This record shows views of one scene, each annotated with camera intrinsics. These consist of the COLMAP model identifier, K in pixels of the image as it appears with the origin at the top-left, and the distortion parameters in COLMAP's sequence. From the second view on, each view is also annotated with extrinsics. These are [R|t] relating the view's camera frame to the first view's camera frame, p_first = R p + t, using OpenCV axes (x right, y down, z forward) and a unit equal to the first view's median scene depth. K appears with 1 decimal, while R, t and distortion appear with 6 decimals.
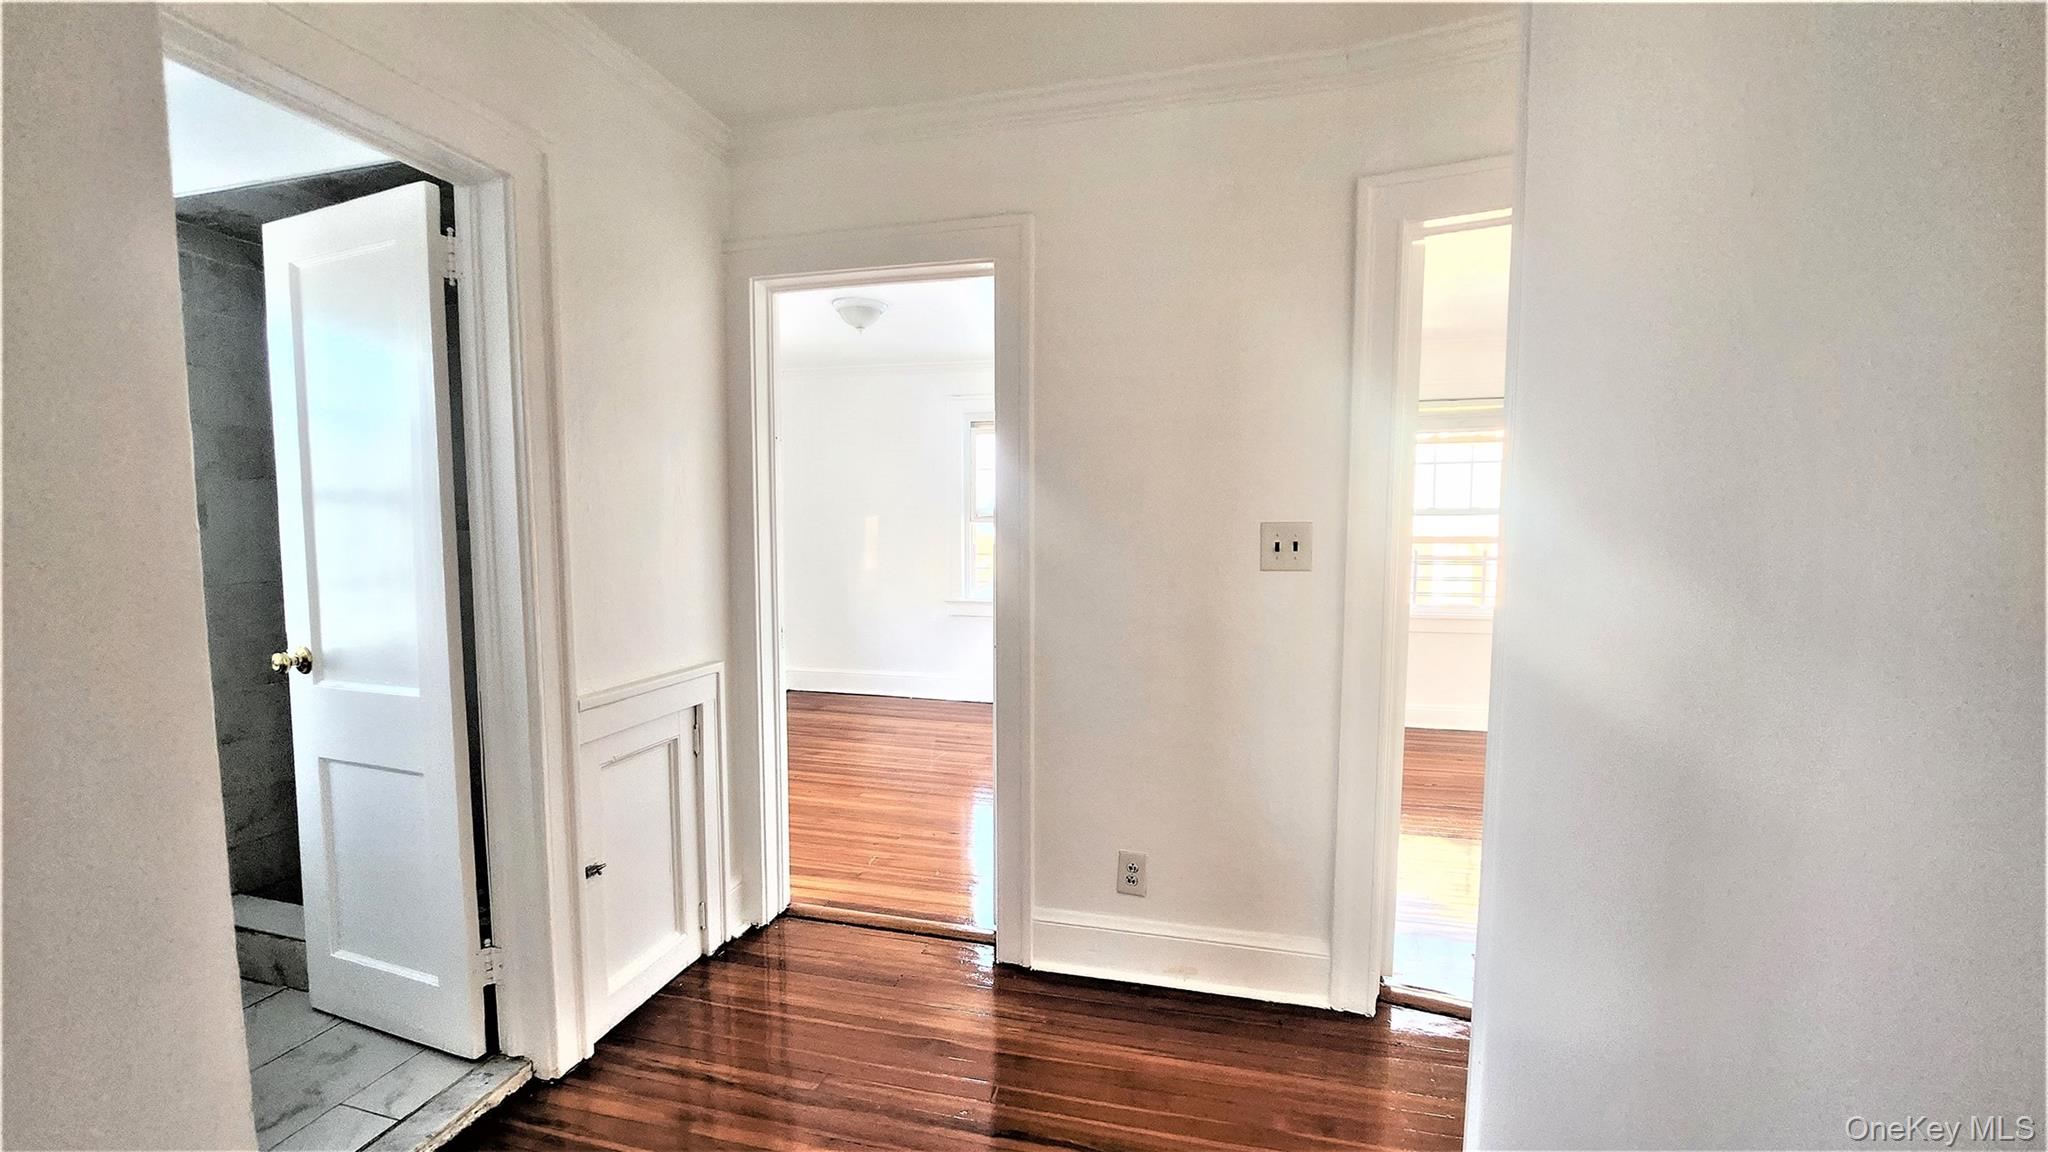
lens RADIAL K [[829.3, 0, 1024.6], [0, 829.3, 582.4], [0, 0, 1]] dist [-0.010502, -0.000637]
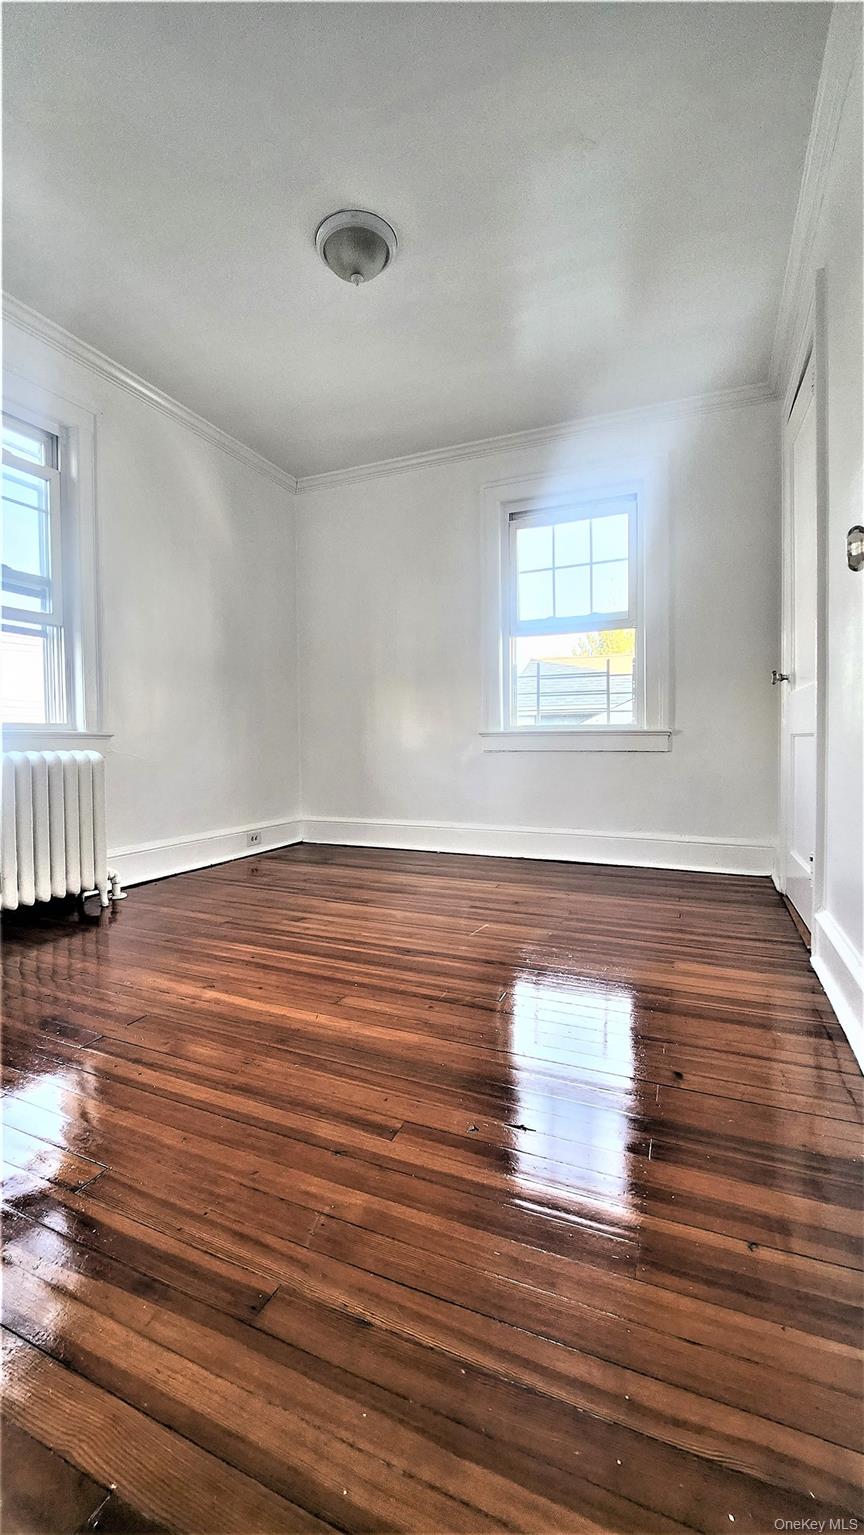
lens RADIAL K [[617.1, 0, 432.1], [0, 617.1, 760.6], [0, 0, 1]] dist [-0.001948, -0.000726]
pose [[0.987858, -0.006824, -0.155209, -0.062526], [0.000460, 0.999159, -0.041002, 0.097724], [0.155358, 0.040433, 0.987030, 0.518425]]
